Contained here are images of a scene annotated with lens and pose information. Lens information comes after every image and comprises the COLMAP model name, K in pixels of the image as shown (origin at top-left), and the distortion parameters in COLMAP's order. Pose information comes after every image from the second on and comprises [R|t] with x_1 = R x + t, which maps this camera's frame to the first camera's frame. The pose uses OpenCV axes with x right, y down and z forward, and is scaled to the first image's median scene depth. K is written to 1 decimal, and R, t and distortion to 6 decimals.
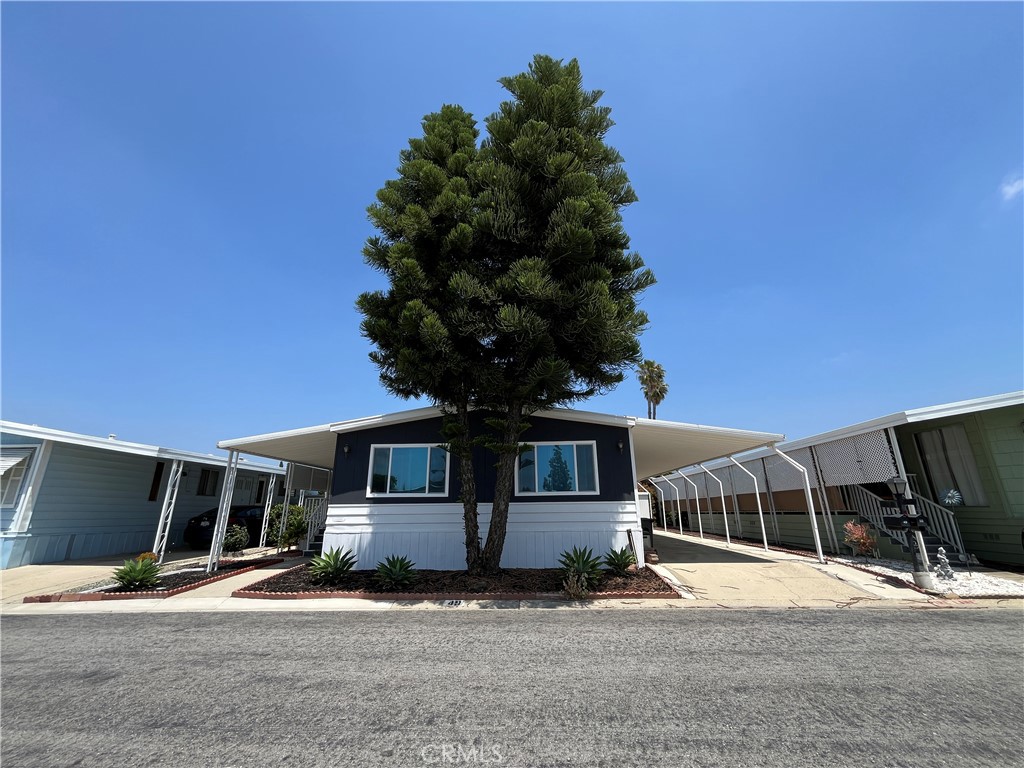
lens RADIAL K [[418.4, 0, 512.0], [0, 418.4, 384.0], [0, 0, 1]] dist [-0.001818, 0.000286]
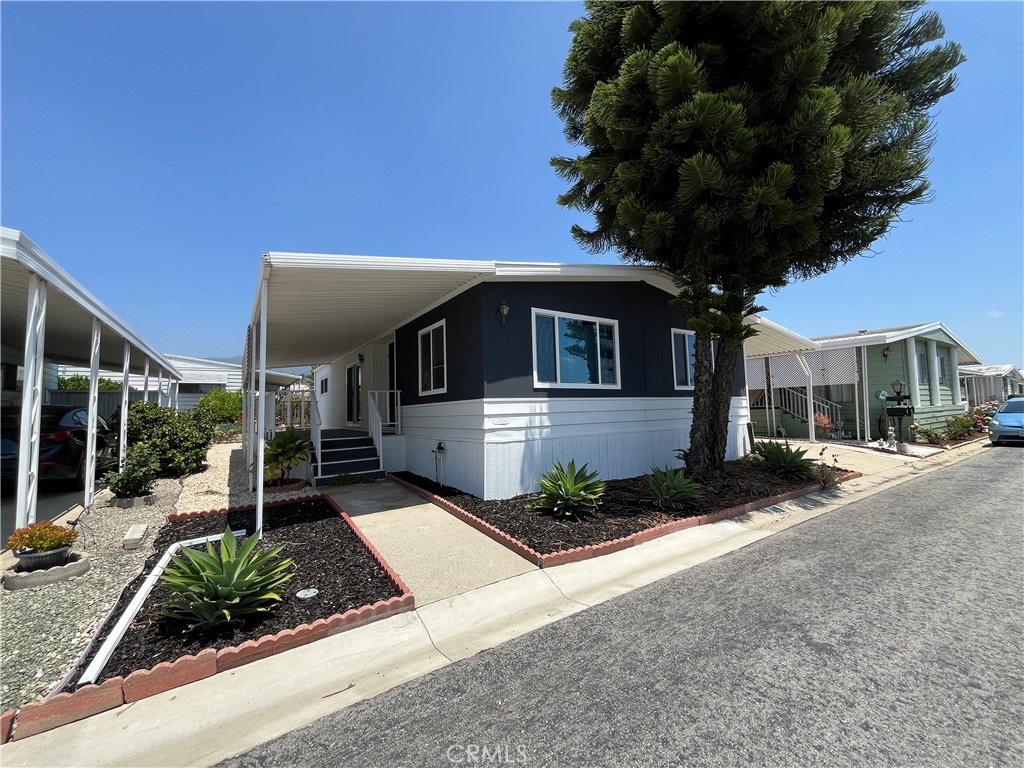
lens RADIAL K [[418.4, 0, 512.0], [0, 418.4, 384.0], [0, 0, 1]] dist [-0.001818, 0.000286]
pose [[0.806963, 0.026841, 0.589991, -0.755953], [-0.155750, 0.973276, 0.168750, 0.159160], [-0.569695, -0.228066, 0.789578, 0.501825]]
